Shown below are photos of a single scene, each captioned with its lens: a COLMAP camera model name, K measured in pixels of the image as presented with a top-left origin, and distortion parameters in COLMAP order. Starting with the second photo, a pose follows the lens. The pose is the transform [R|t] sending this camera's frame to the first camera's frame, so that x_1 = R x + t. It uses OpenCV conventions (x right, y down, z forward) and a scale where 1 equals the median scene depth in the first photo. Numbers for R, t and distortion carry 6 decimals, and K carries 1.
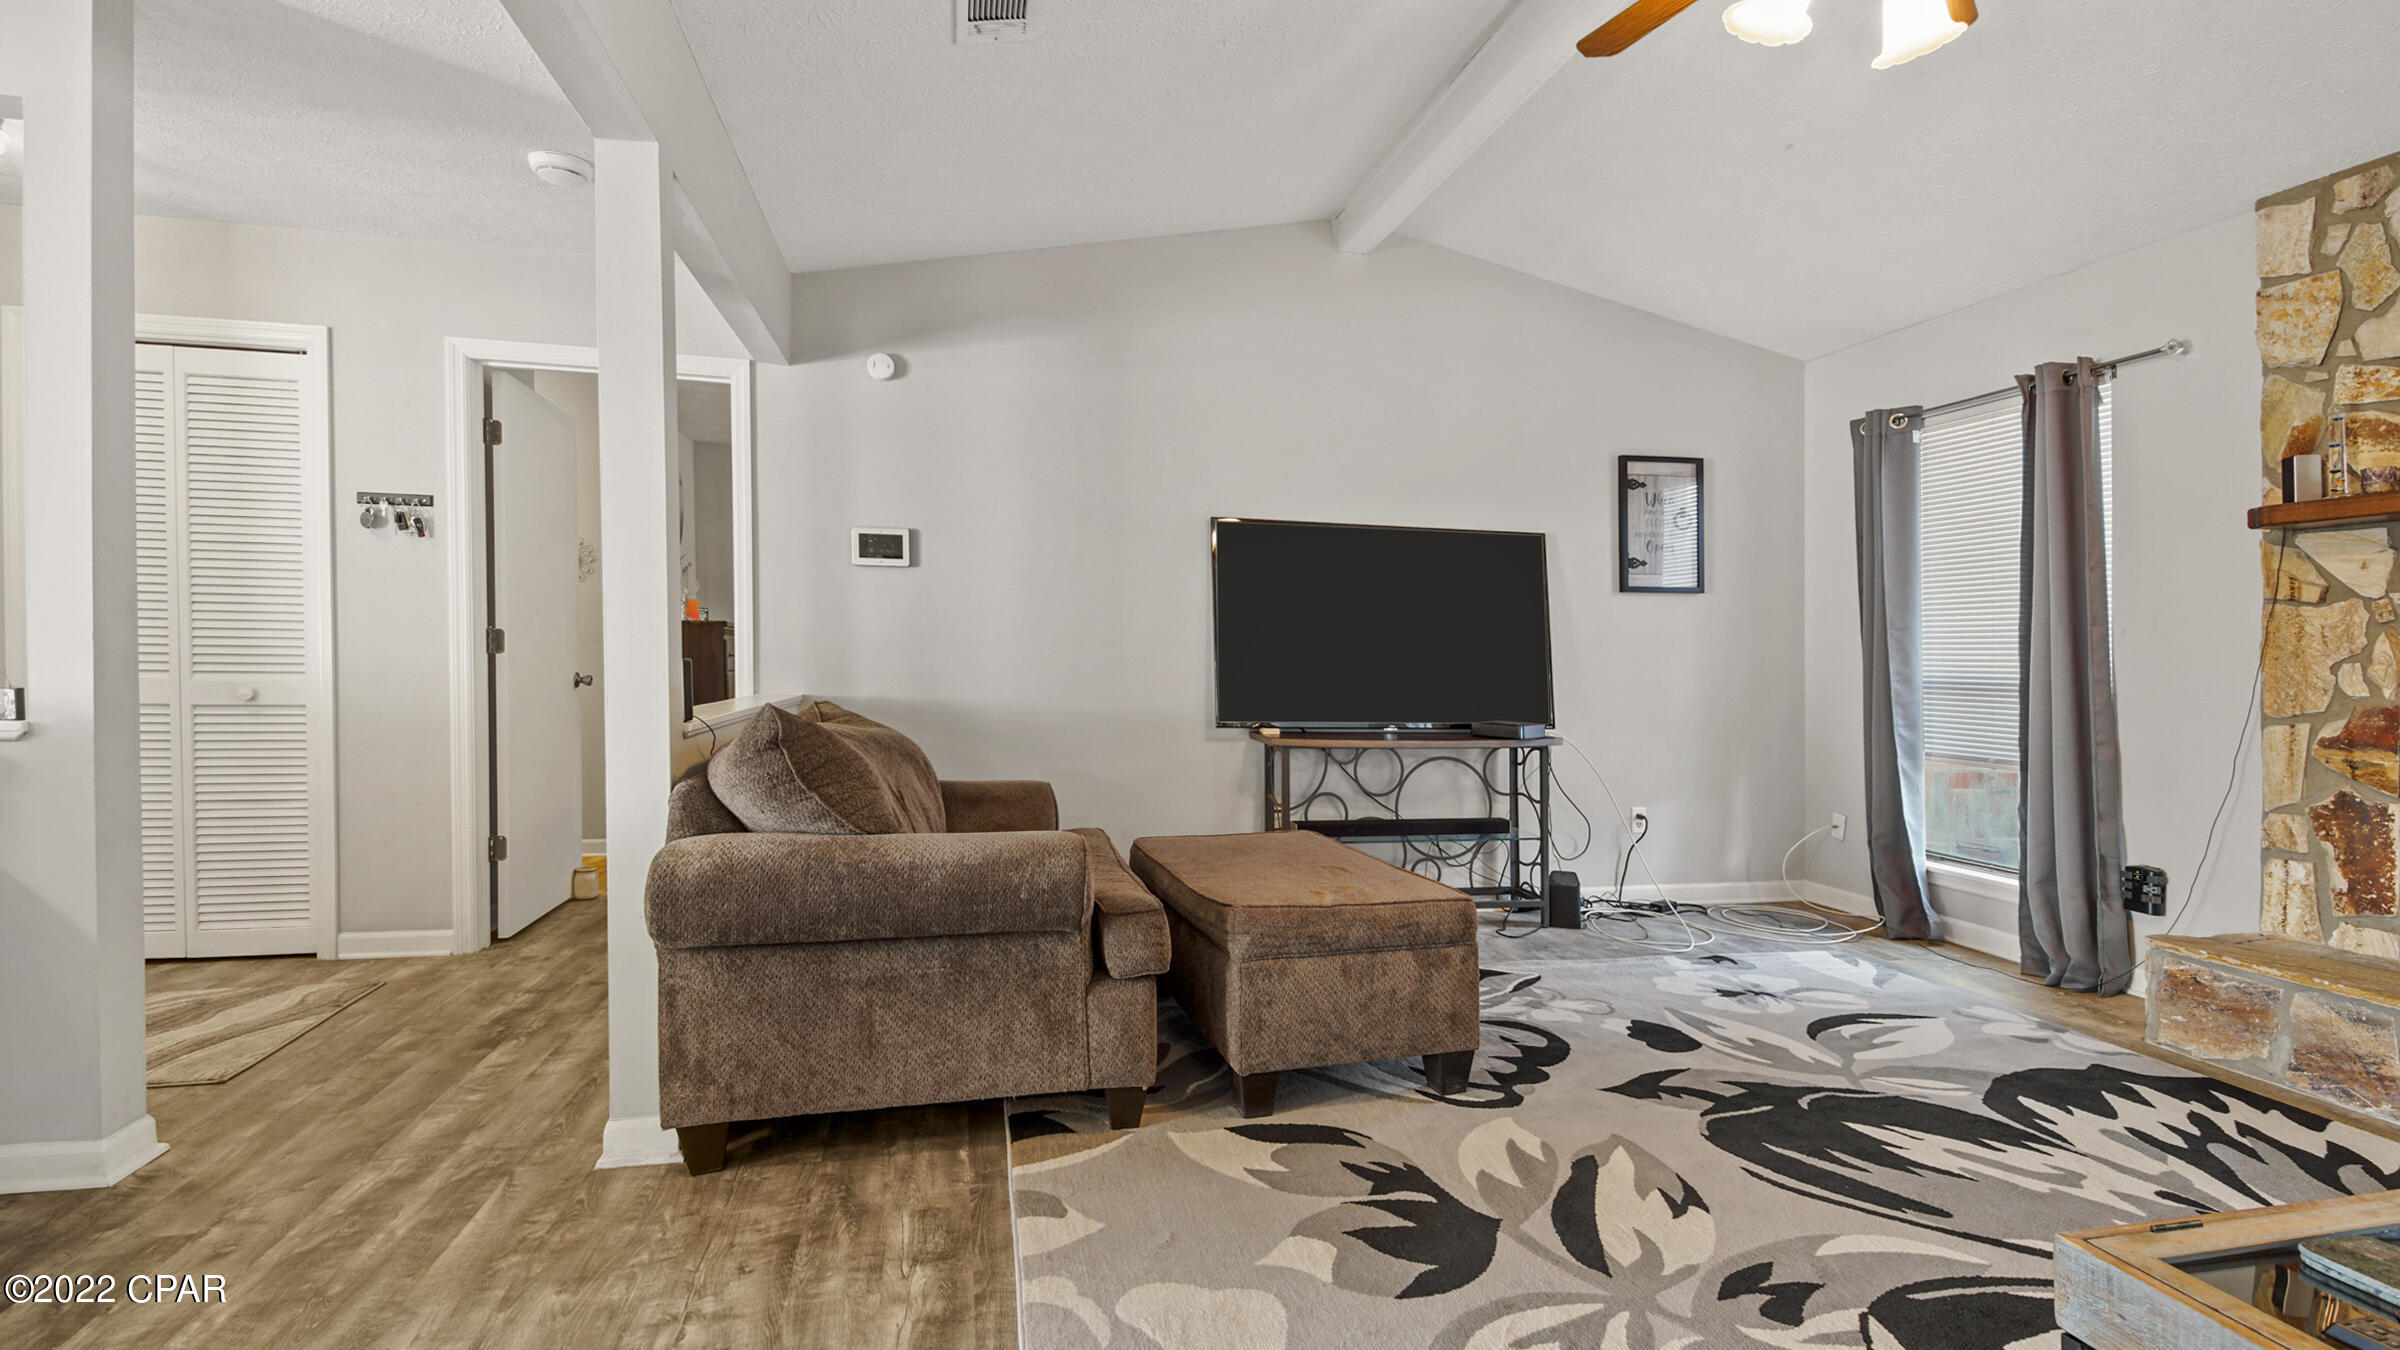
lens RADIAL K [[1020.9, 0, 1184.3], [0, 1020.9, 668.3], [0, 0, 1]] dist [0.033330, -0.016386]
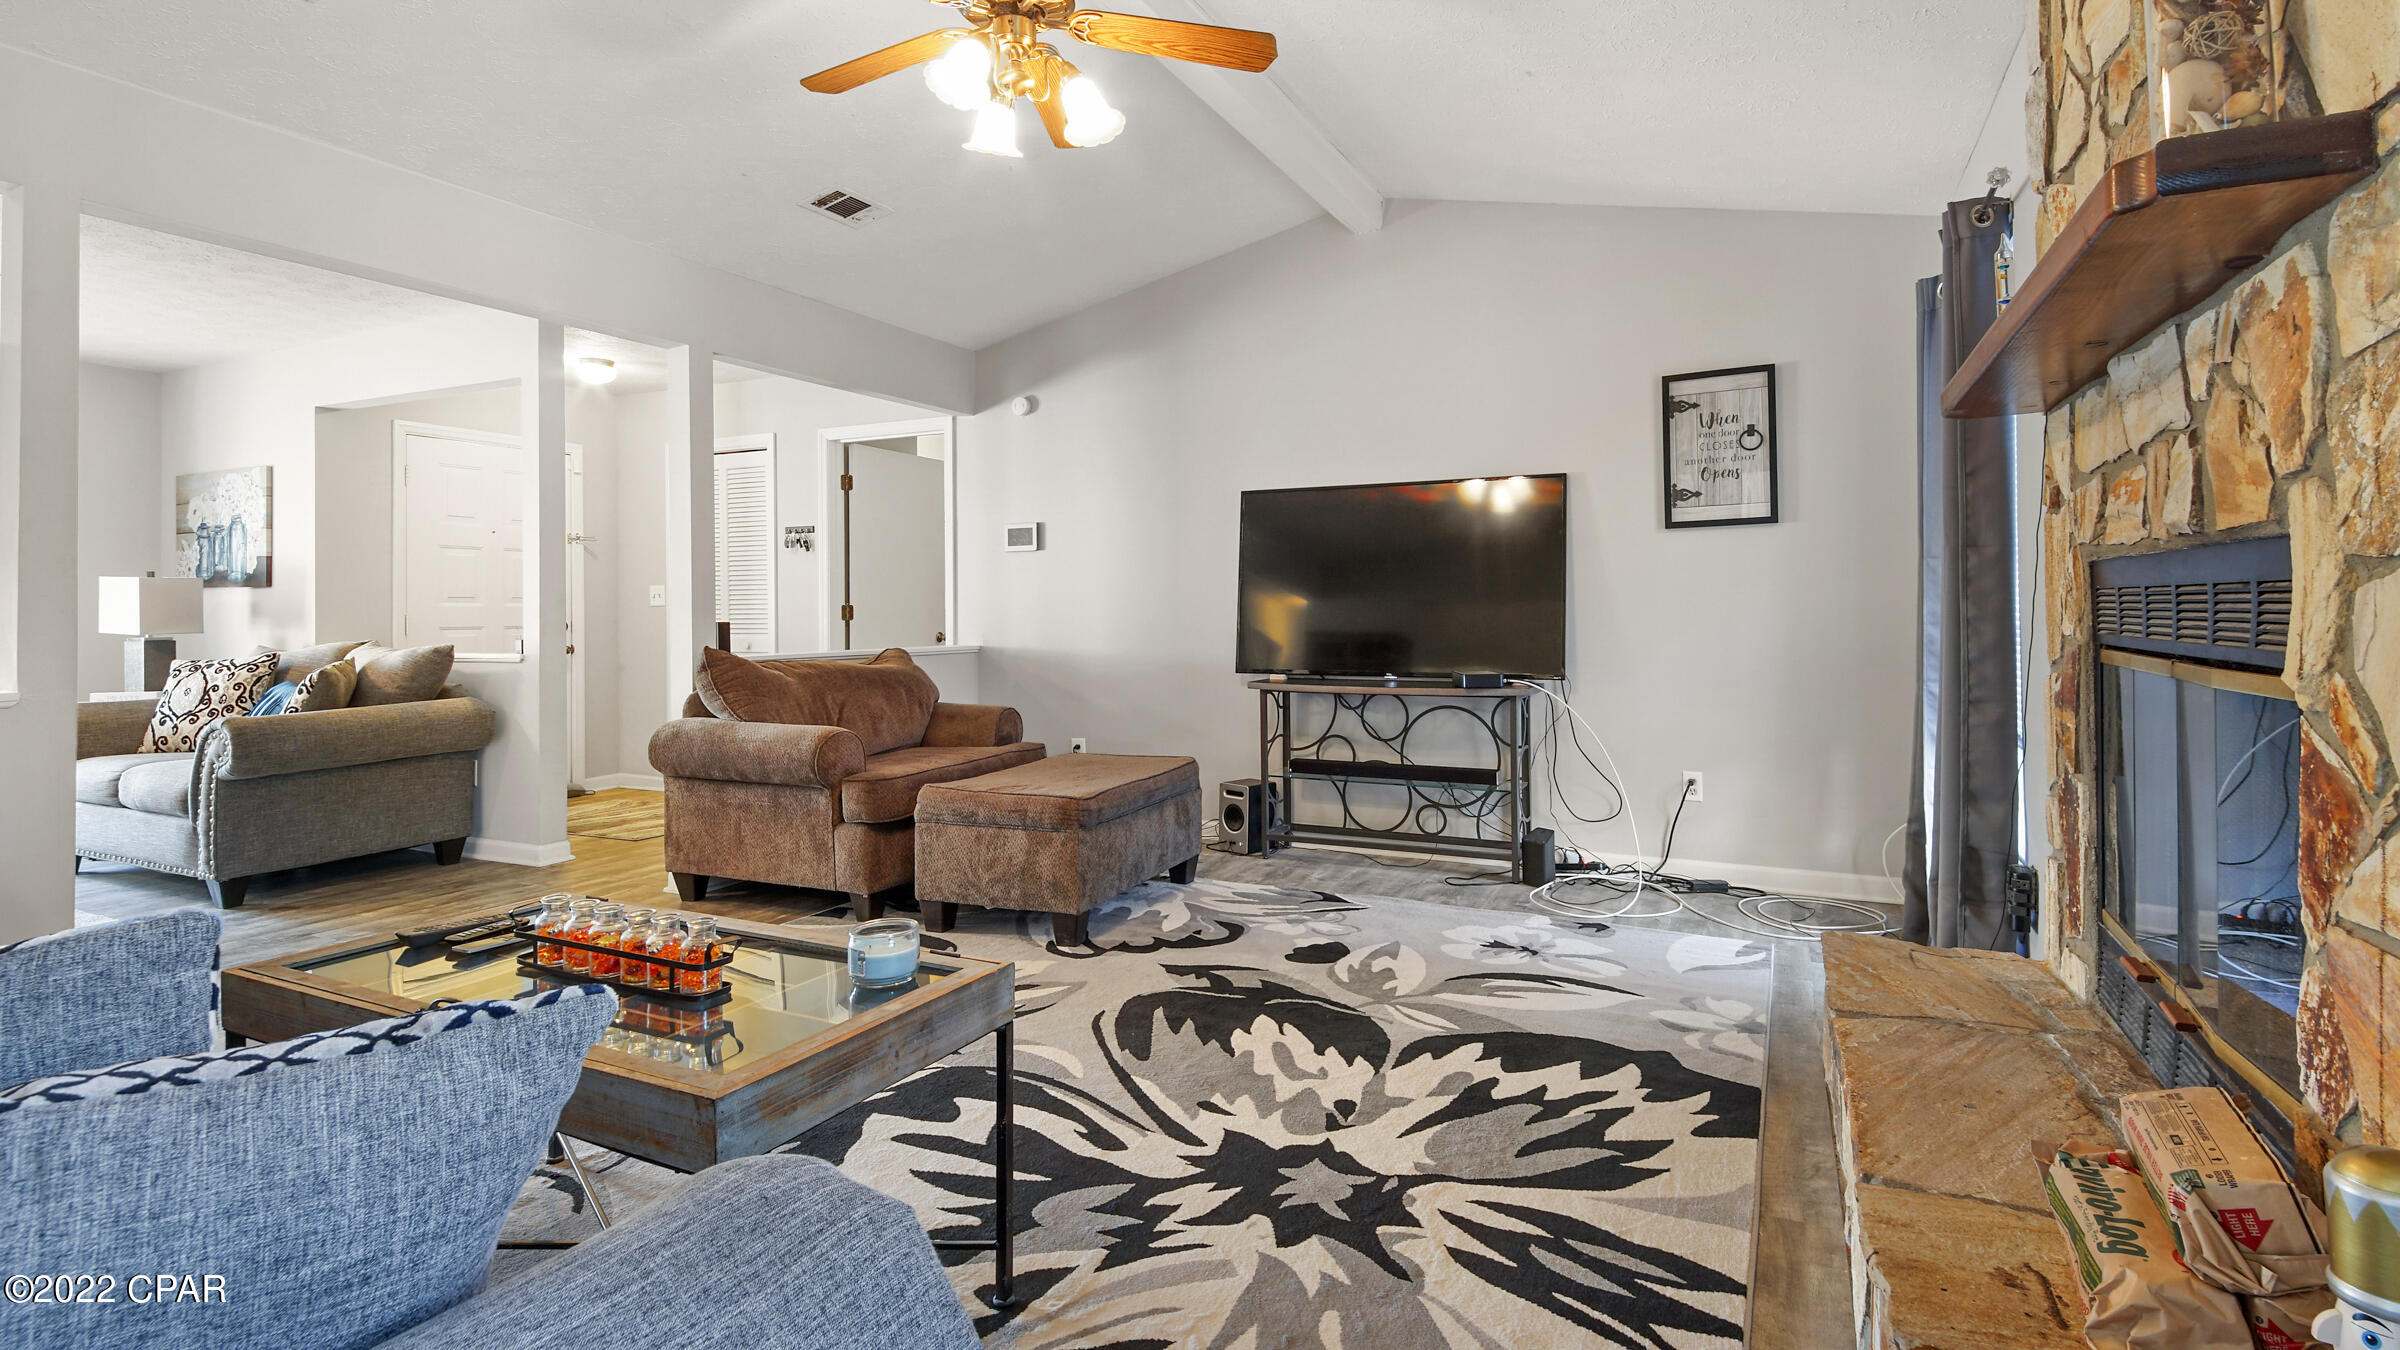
lens RADIAL K [[1105.3, 0, 1253.3], [0, 1105.3, 605.1], [0, 0, 1]] dist [0.032040, 0.000088]
pose [[0.792291, -0.026006, -0.609589, 1.266072], [0.013779, 0.999599, -0.024736, 0.019453], [0.609988, 0.011198, 0.792331, 0.025993]]
